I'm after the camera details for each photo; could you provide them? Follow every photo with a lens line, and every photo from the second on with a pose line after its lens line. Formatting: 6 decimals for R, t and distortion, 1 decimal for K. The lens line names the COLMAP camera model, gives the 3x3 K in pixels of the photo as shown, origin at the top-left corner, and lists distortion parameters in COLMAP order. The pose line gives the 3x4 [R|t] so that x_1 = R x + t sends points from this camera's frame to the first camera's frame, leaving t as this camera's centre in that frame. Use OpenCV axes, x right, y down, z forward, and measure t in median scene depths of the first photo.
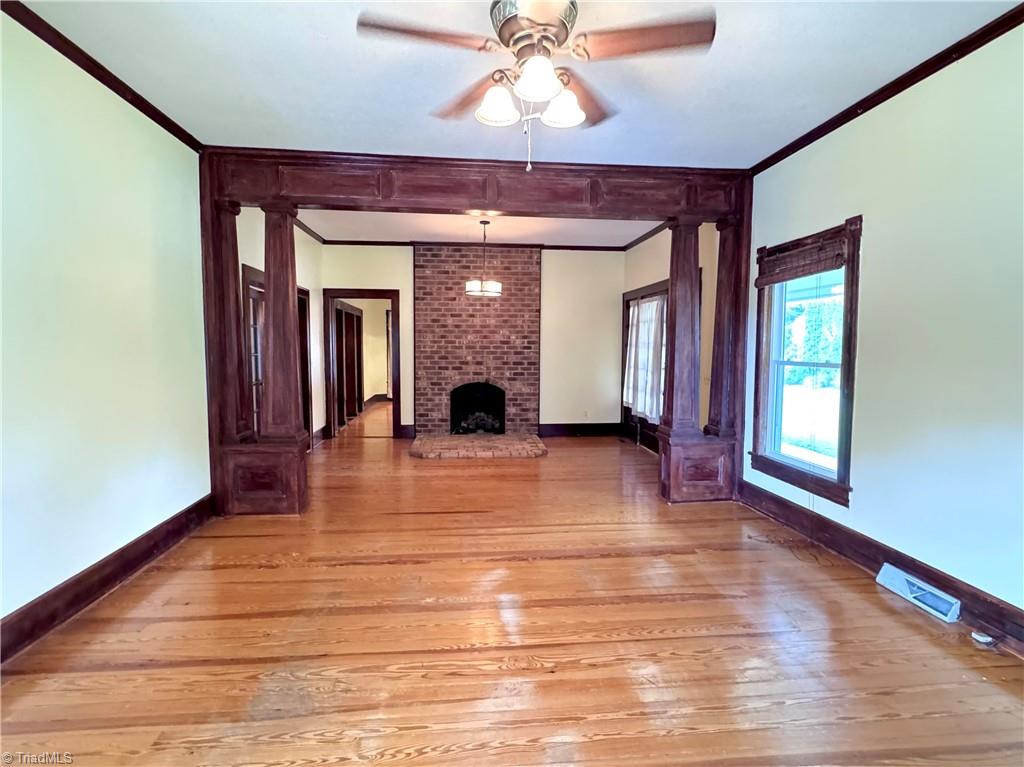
lens RADIAL K [[474.2, 0, 512.0], [0, 474.2, 383.5], [0, 0, 1]] dist [0.000539, 0.000302]
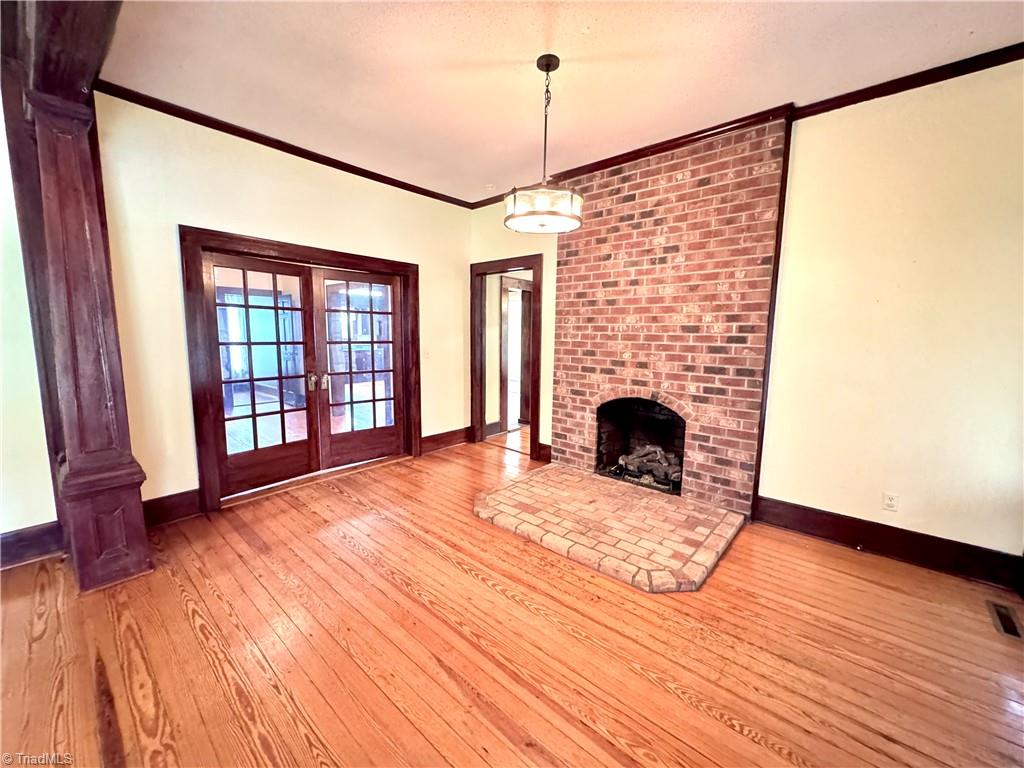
lens RADIAL K [[407.9, 0, 512.0], [0, 407.9, 384.0], [0, 0, 1]] dist [-0.007351, 0.000002]
pose [[0.685404, 0.095552, -0.721867, 0.182486], [-0.059774, 0.995390, 0.075002, -0.047865], [0.725706, -0.008258, 0.687956, 0.544895]]
